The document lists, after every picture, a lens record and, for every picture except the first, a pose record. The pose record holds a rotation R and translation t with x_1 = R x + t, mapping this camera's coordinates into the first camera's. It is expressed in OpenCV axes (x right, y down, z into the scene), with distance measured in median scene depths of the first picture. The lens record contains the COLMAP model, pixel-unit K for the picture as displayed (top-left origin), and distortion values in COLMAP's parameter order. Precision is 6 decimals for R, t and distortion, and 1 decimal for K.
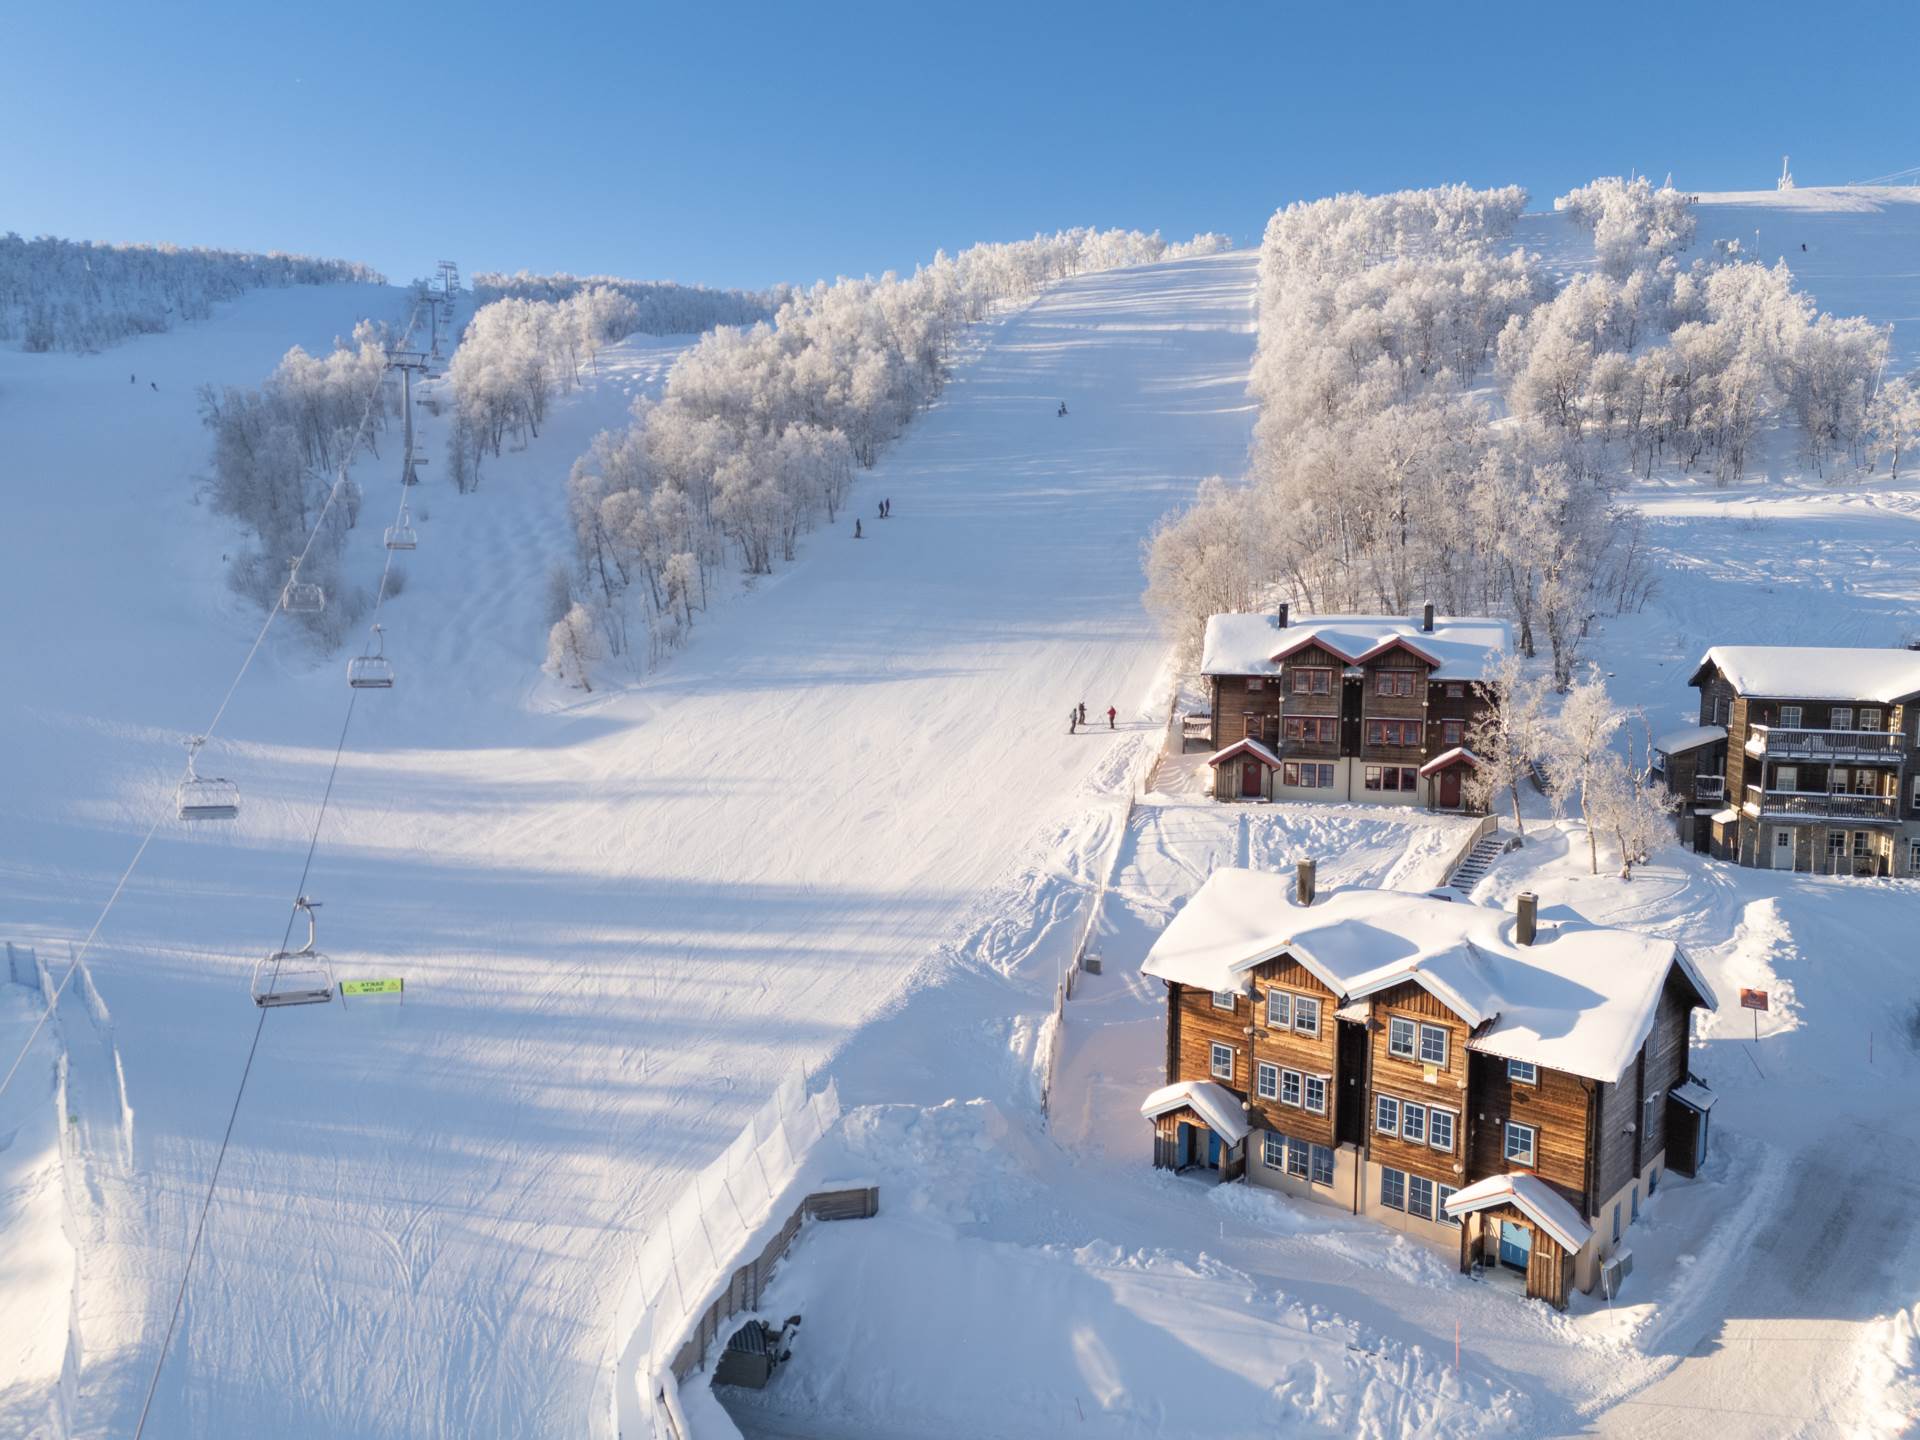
lens RADIAL K [[1383.5, 0, 966.3], [0, 1383.5, 716.2], [0, 0, 1]] dist [0.080331, -0.069765]
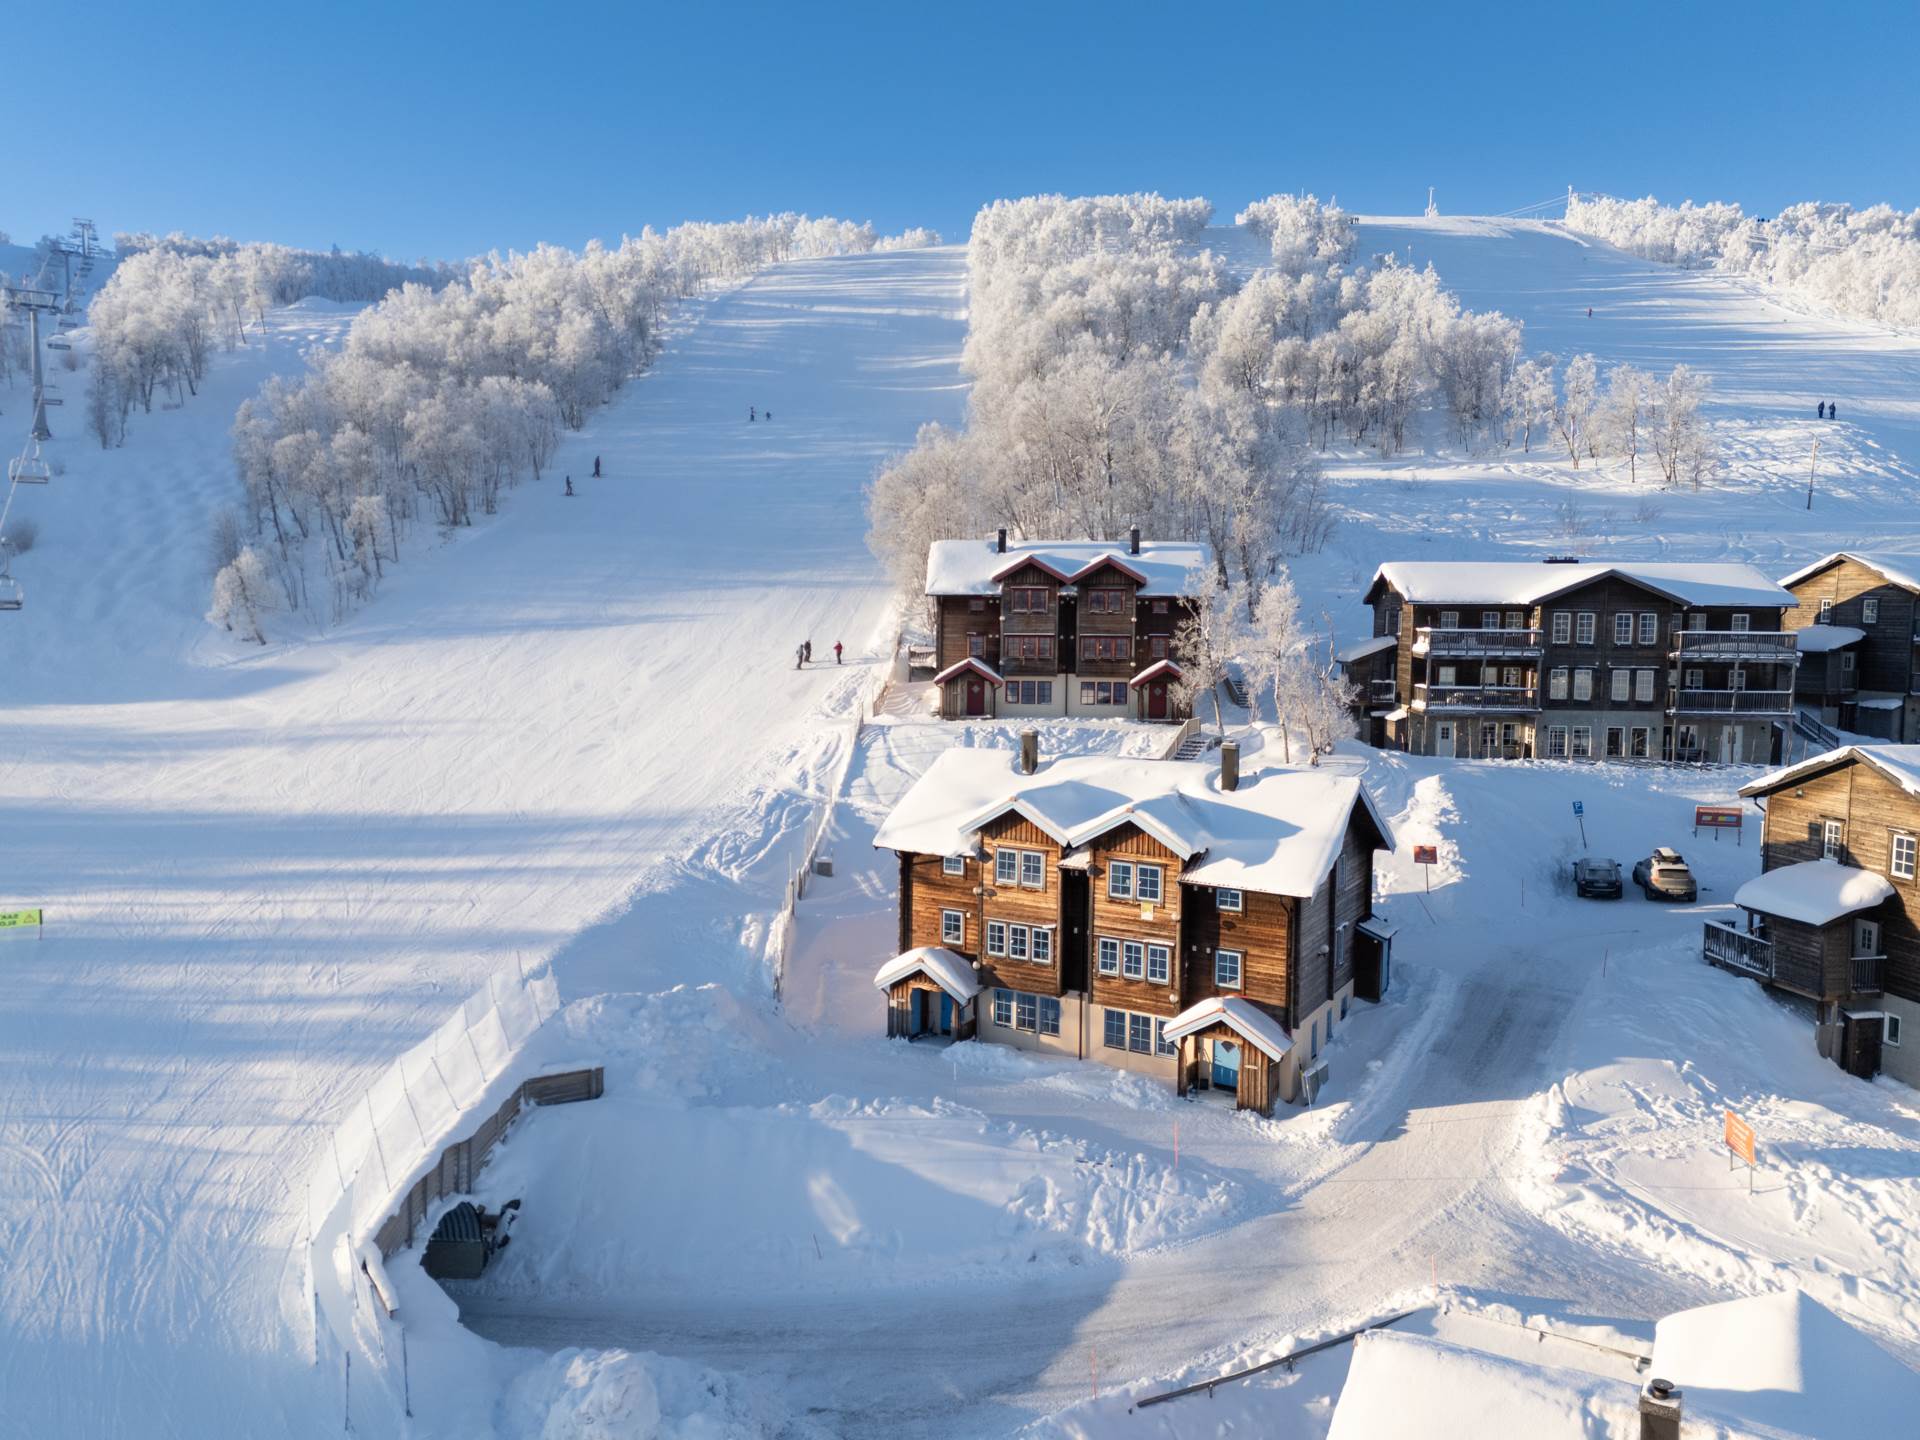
lens RADIAL K [[1383.5, 0, 966.3], [0, 1383.5, 716.2], [0, 0, 1]] dist [0.080331, -0.069765]
pose [[0.980170, -0.020534, 0.197094, -0.001866], [0.021589, 0.999762, -0.003204, 0.072624], [-0.196981, 0.007395, 0.980379, 0.005548]]
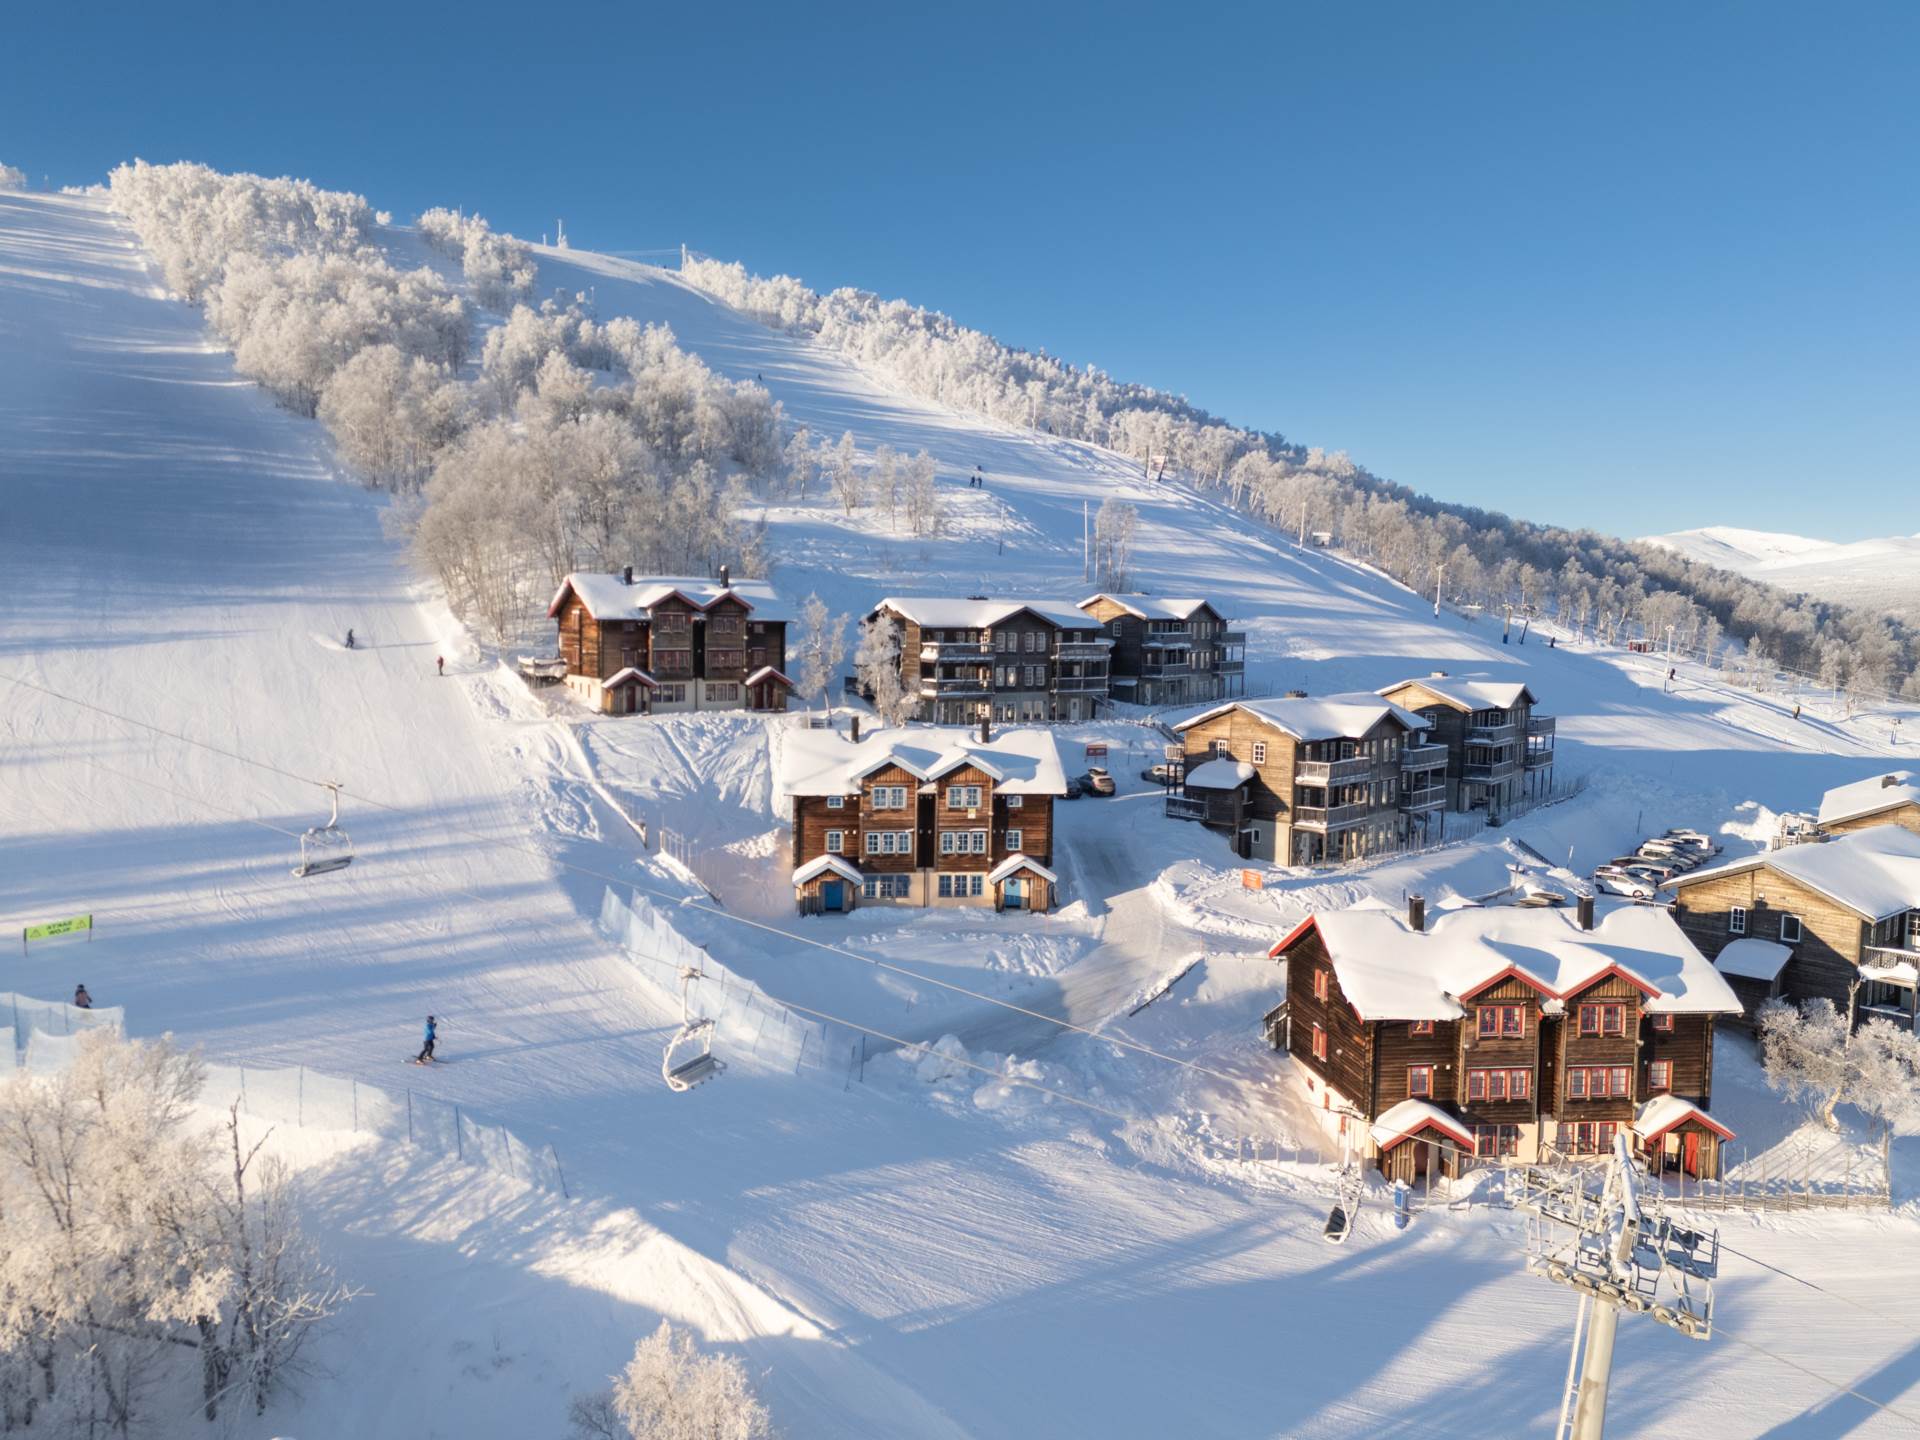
lens RADIAL K [[1383.5, 0, 966.3], [0, 1383.5, 716.2], [0, 0, 1]] dist [0.080331, -0.069765]
pose [[0.654134, -0.062283, 0.753810, -0.675533], [0.062077, 0.997663, 0.028562, 0.051104], [-0.753827, 0.028111, 0.656471, -0.119591]]
